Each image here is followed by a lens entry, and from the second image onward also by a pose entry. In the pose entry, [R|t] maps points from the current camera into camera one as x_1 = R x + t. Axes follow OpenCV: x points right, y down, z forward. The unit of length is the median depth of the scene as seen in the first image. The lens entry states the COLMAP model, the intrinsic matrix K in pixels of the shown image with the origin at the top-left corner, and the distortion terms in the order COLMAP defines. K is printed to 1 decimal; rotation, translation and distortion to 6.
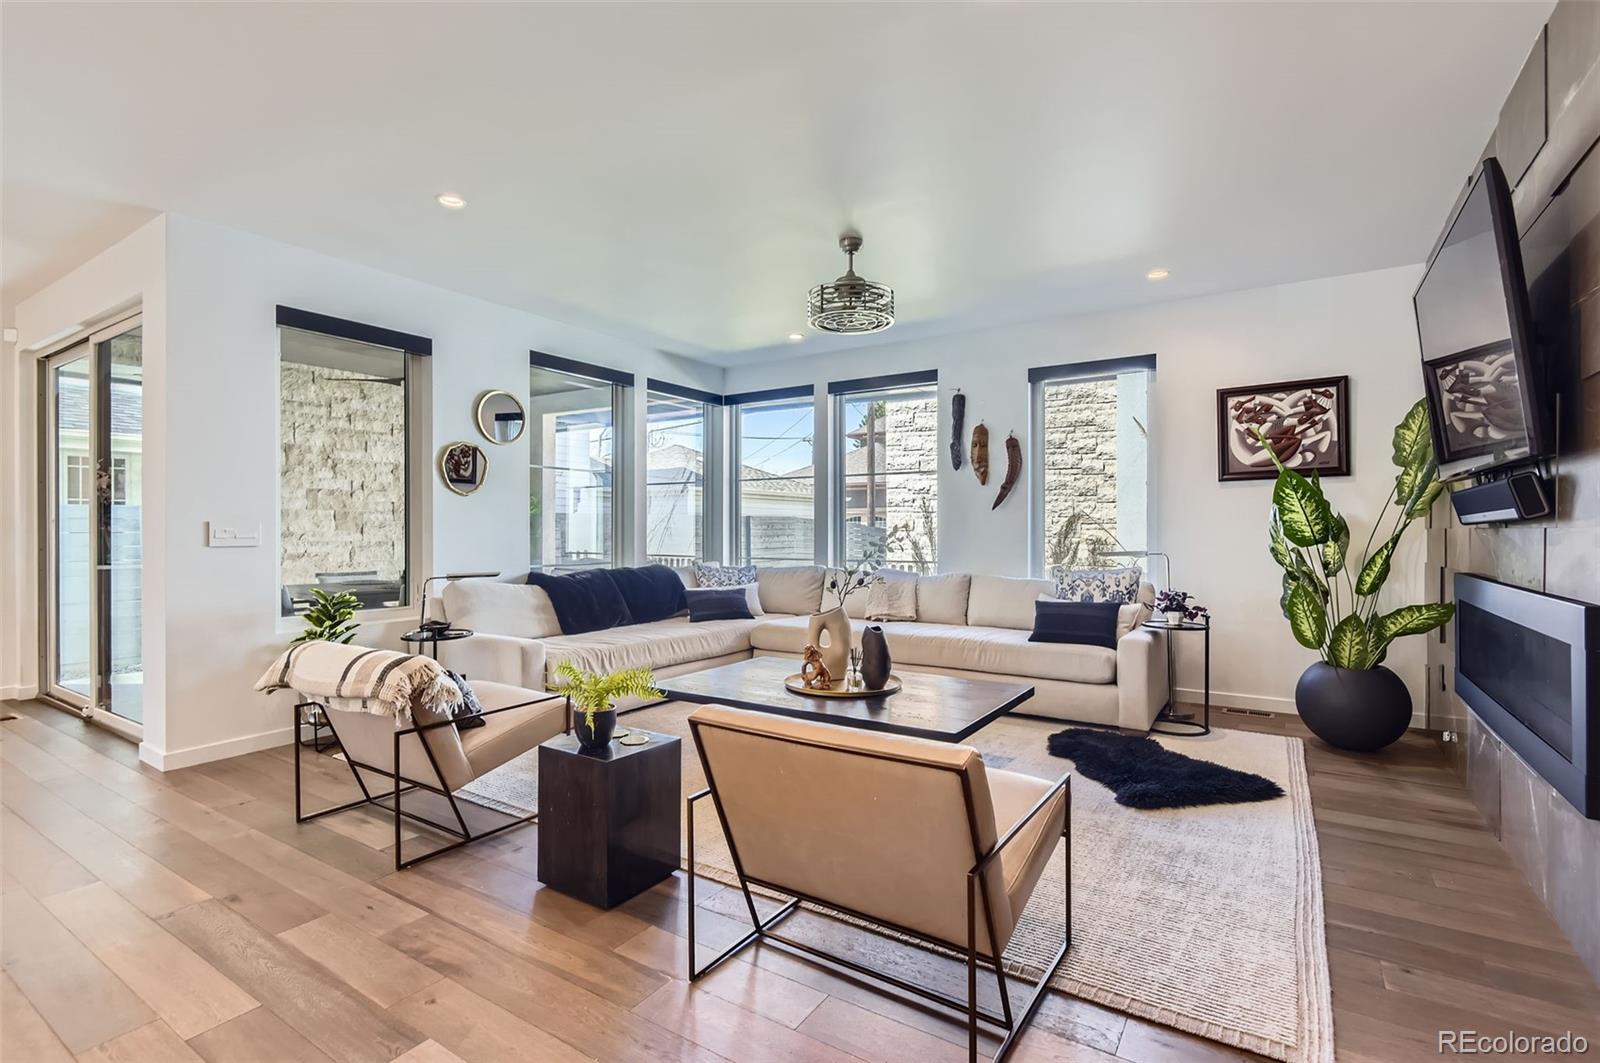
lens RADIAL K [[744.1, 0, 808.2], [0, 744.1, 527.6], [0, 0, 1]] dist [0.005102, -0.001818]
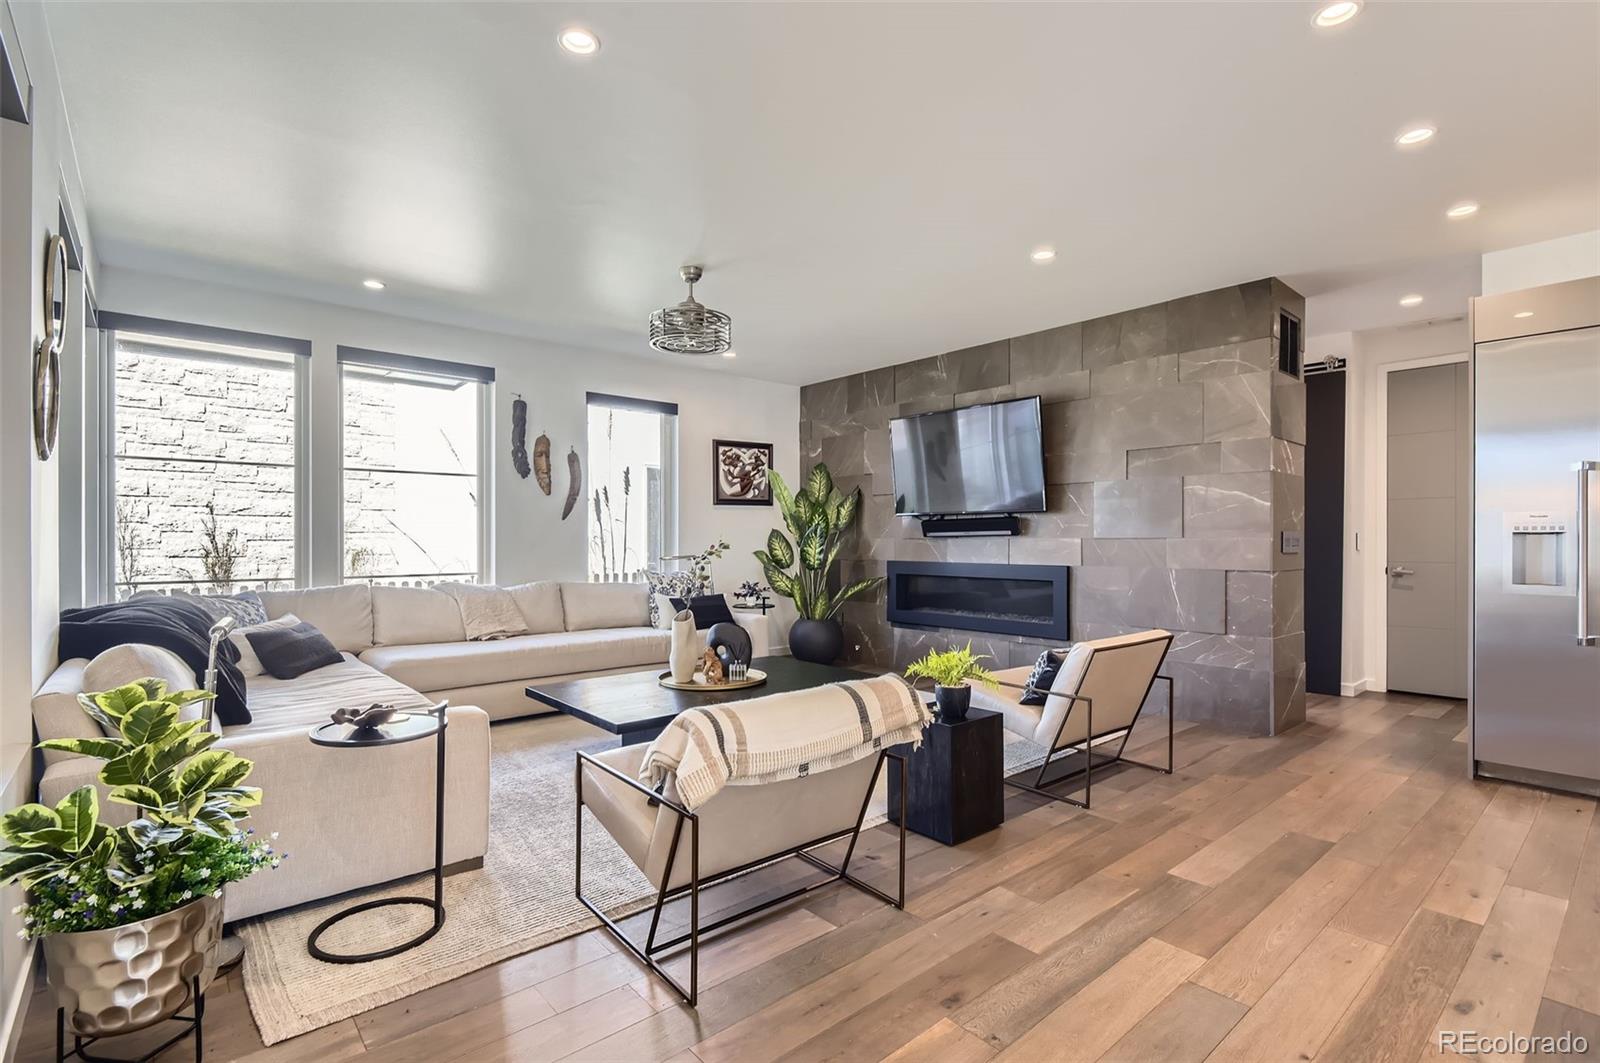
lens RADIAL K [[744.1, 0, 800.3], [0, 744.1, 543.0], [0, 0, 1]] dist [0.005102, -0.001818]
pose [[0.284898, -0.005509, 0.958542, -0.769455], [-0.001515, 0.999980, 0.006197, 0.001397], [-0.958557, -0.003217, 0.284884, 0.454689]]
